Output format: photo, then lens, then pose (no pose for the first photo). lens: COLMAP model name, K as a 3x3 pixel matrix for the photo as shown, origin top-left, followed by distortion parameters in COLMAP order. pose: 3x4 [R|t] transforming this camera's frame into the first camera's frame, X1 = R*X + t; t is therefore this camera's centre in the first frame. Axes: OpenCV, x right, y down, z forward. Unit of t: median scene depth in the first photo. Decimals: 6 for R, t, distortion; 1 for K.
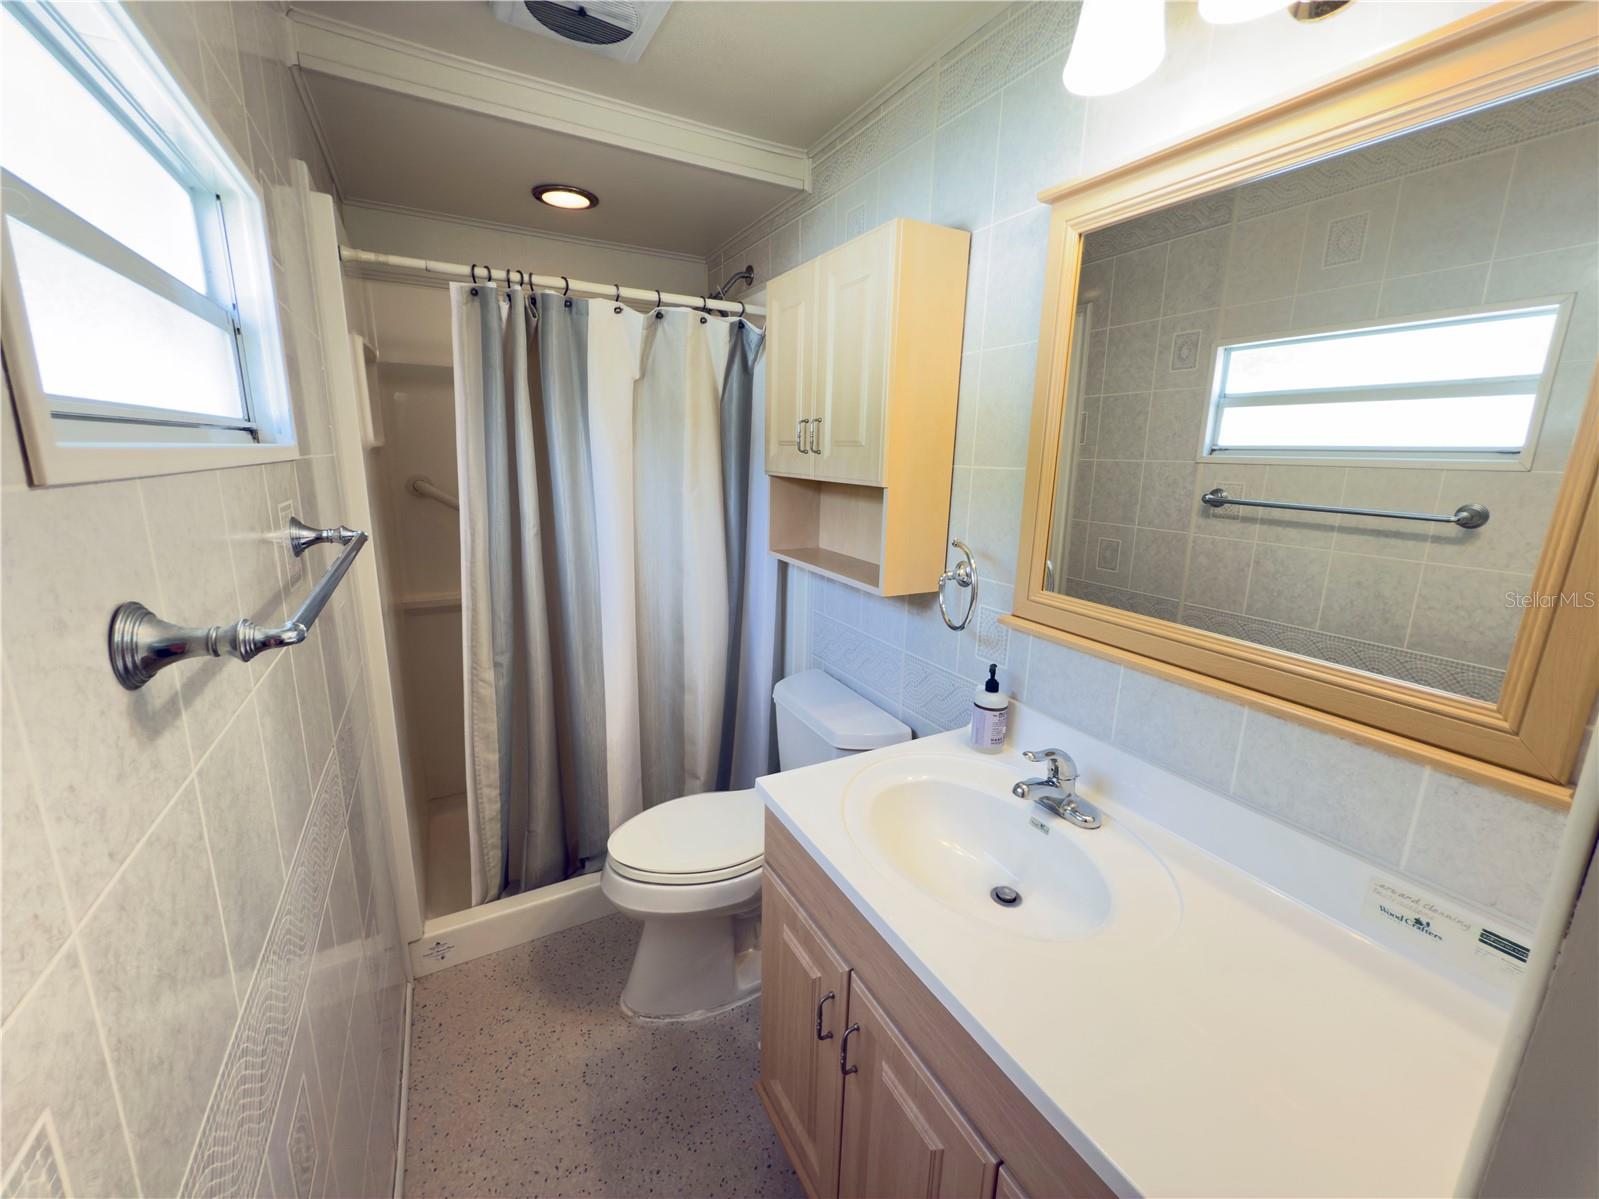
lens RADIAL K [[637.2, 0, 797.7], [0, 637.2, 595.5], [0, 0, 1]] dist [0.000251, 0.000136]
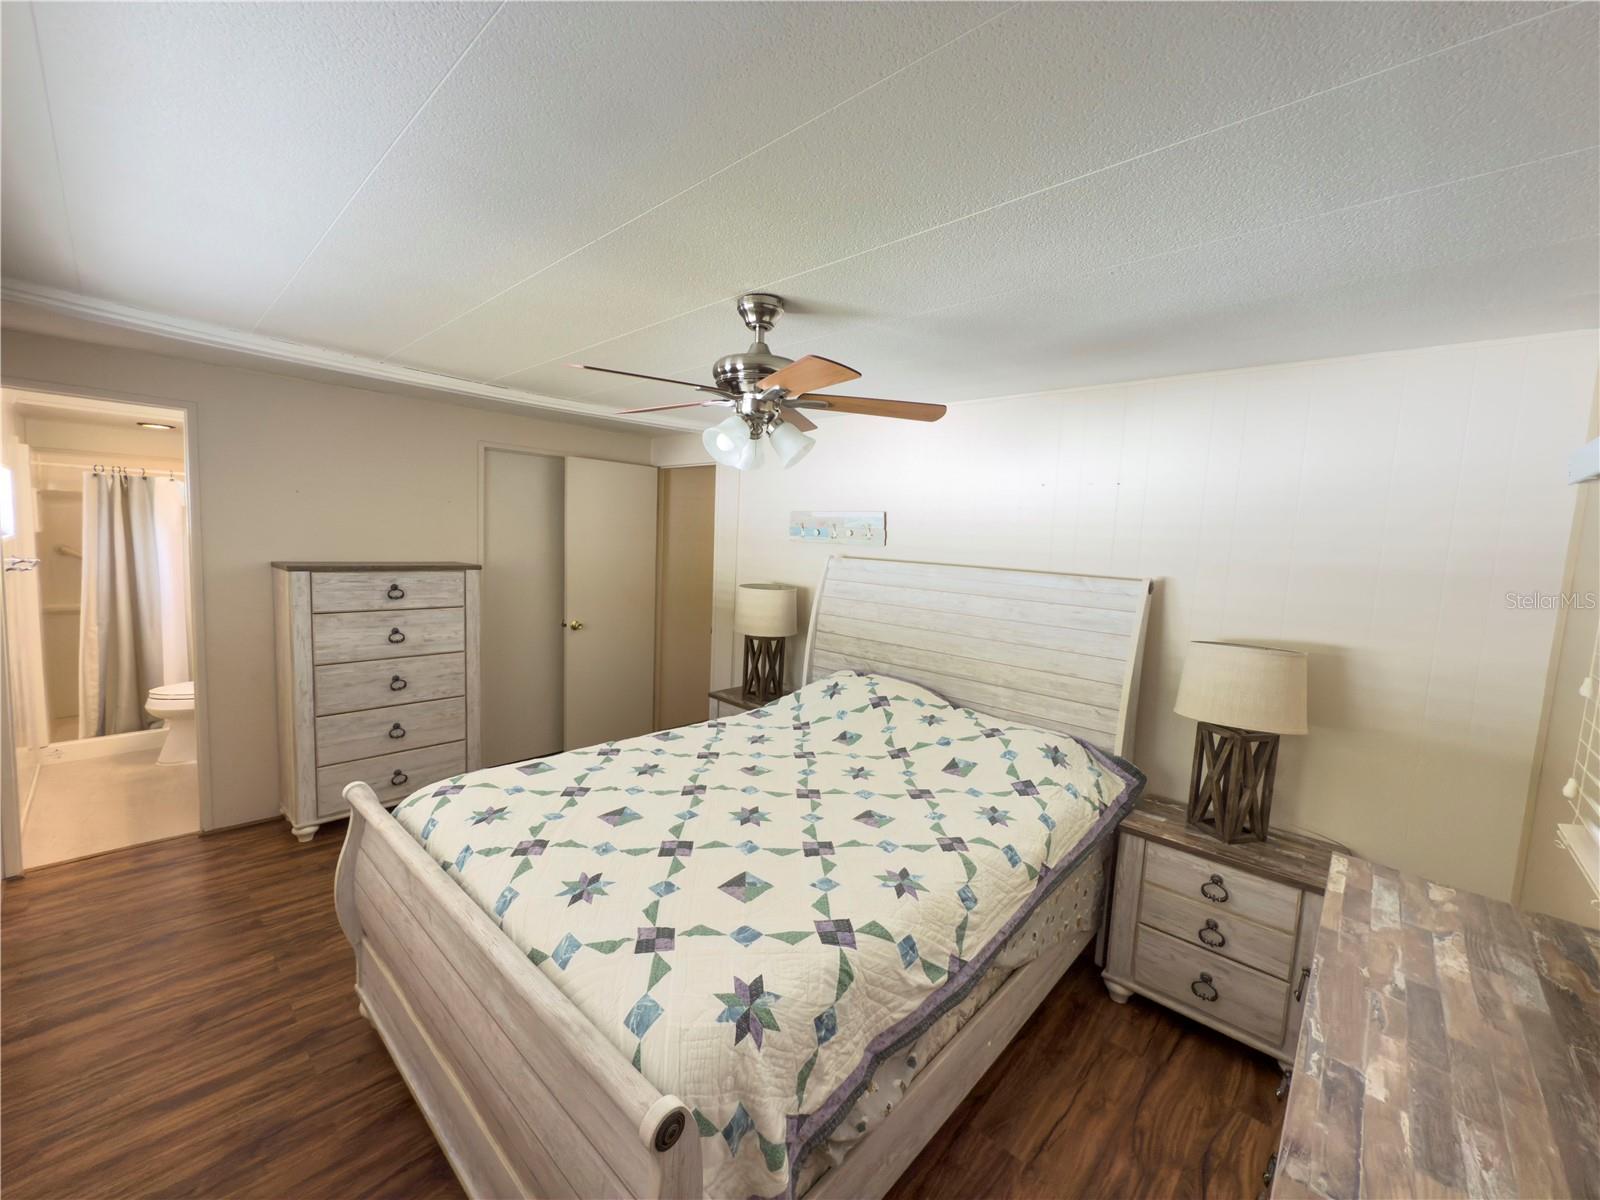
lens RADIAL K [[637.6, 0, 805.2], [0, 637.6, 600.4], [0, 0, 1]] dist [0.000251, 0.000136]
pose [[0.937433, -0.016792, 0.347761, 1.108253], [0.057686, 0.992522, -0.107574, 0.410945], [-0.343354, 0.120904, 0.931391, -2.016069]]
